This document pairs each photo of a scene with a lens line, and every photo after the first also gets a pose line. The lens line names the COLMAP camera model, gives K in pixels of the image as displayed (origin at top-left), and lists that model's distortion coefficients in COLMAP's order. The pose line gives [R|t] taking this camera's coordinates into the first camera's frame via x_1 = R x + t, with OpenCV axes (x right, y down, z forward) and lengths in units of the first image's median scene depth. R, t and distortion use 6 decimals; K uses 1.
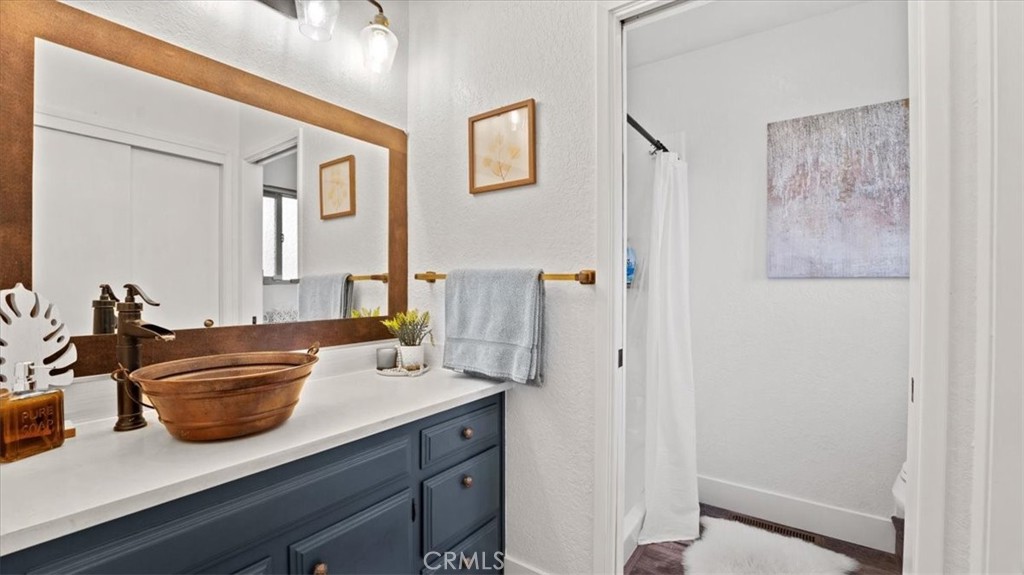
lens RADIAL K [[424.2, 0, 512.0], [0, 424.2, 287.5], [0, 0, 1]] dist [-0.001366, -0.000323]
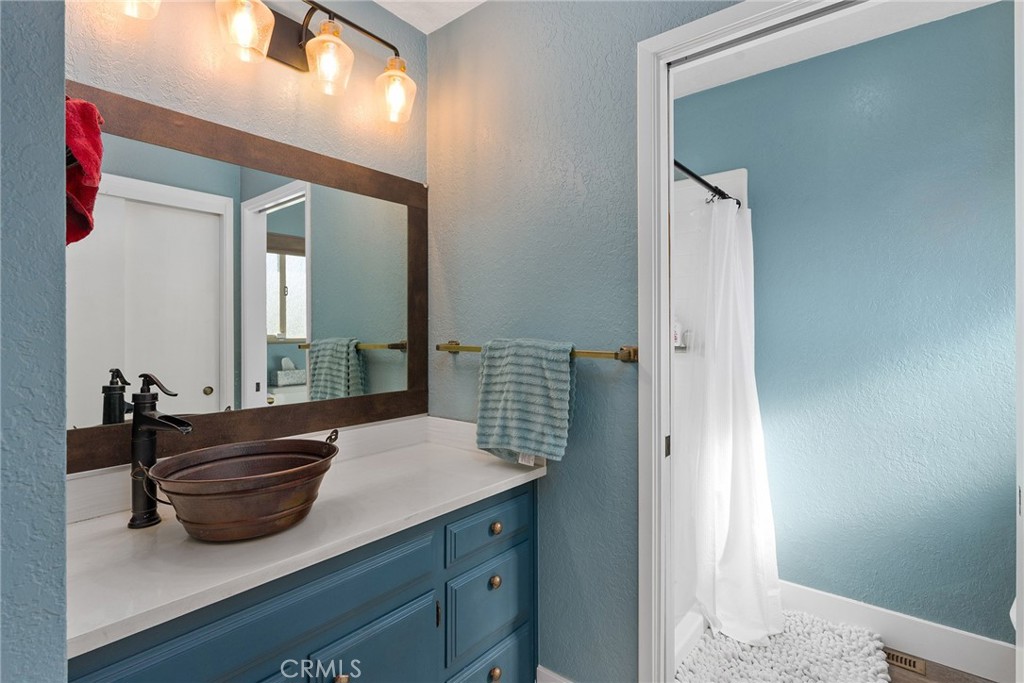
lens RADIAL K [[500.7, 0, 511.6], [0, 500.7, 331.9], [0, 0, 1]] dist [0.029227, 0.000289]
pose [[0.997783, -0.005880, -0.066292, 0.001556], [0.005583, 0.999974, -0.004663, -0.069090], [0.066318, 0.004282, 0.997789, -0.070134]]
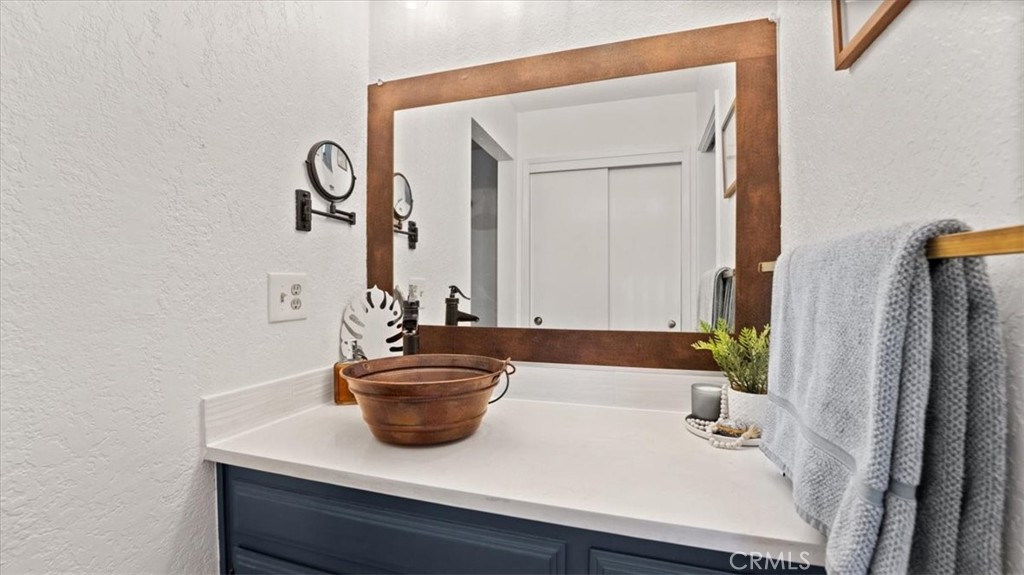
lens RADIAL K [[424.2, 0, 512.0], [0, 424.2, 287.5], [0, 0, 1]] dist [-0.001366, -0.000323]
pose [[0.315182, -0.001561, -0.949030, 0.255076], [0.000410, 0.999999, -0.001509, 0.000586], [0.949031, 0.000086, 0.315182, 0.675271]]
